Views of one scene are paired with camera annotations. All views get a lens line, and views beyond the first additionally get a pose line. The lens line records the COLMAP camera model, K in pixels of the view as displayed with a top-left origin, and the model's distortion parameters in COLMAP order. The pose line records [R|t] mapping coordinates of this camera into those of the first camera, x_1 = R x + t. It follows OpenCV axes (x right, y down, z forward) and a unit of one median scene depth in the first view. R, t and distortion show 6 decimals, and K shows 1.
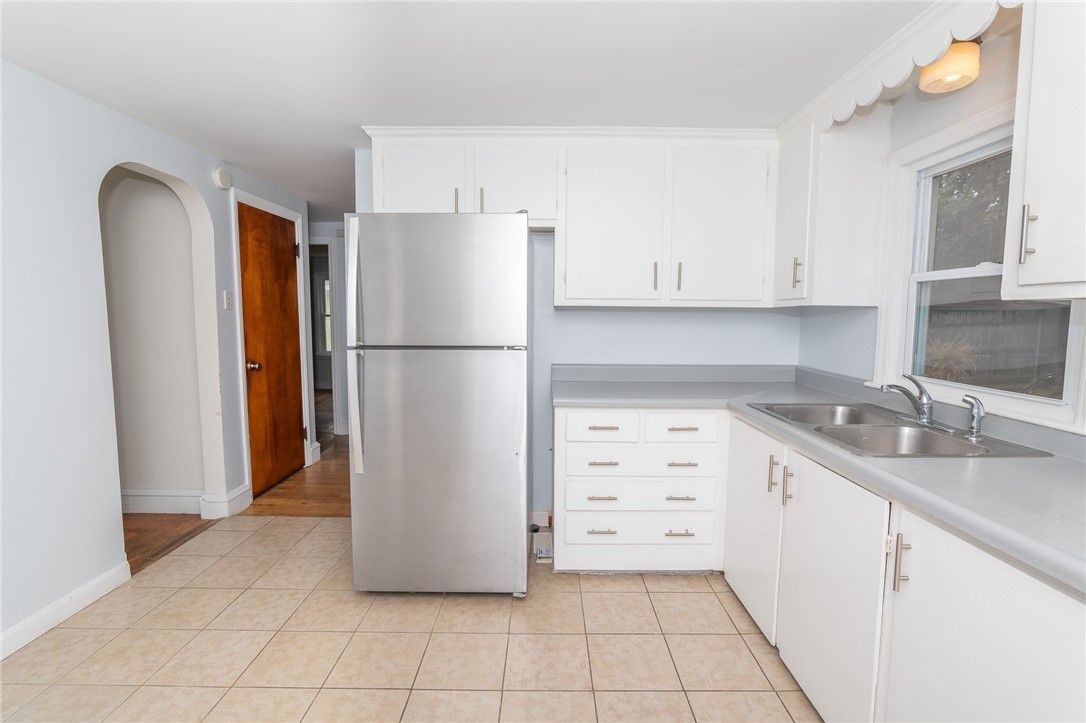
lens RADIAL K [[505.9, 0, 542.6], [0, 505.9, 362.3], [0, 0, 1]] dist [-0.019877, 0.003333]
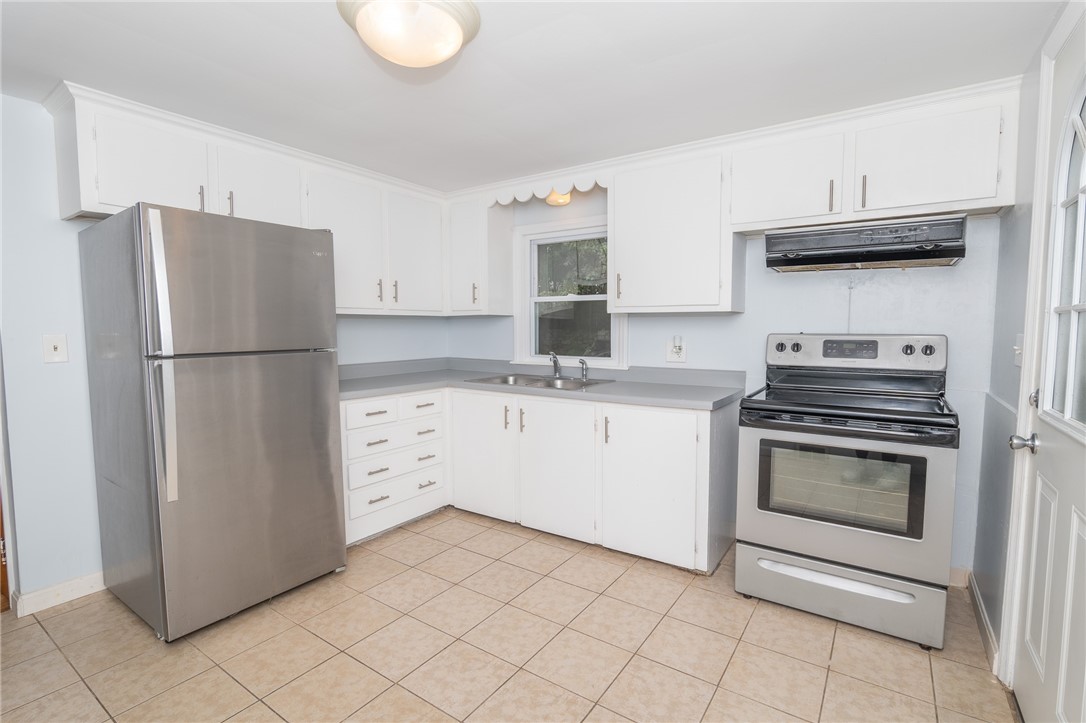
lens RADIAL K [[505.9, 0, 545.7], [0, 505.9, 360.5], [0, 0, 1]] dist [-0.019877, 0.003333]
pose [[0.561869, -0.062508, 0.824861, -0.680325], [0.084199, 0.996284, 0.018144, 0.016587], [-0.822930, 0.059258, 0.565044, -0.036006]]
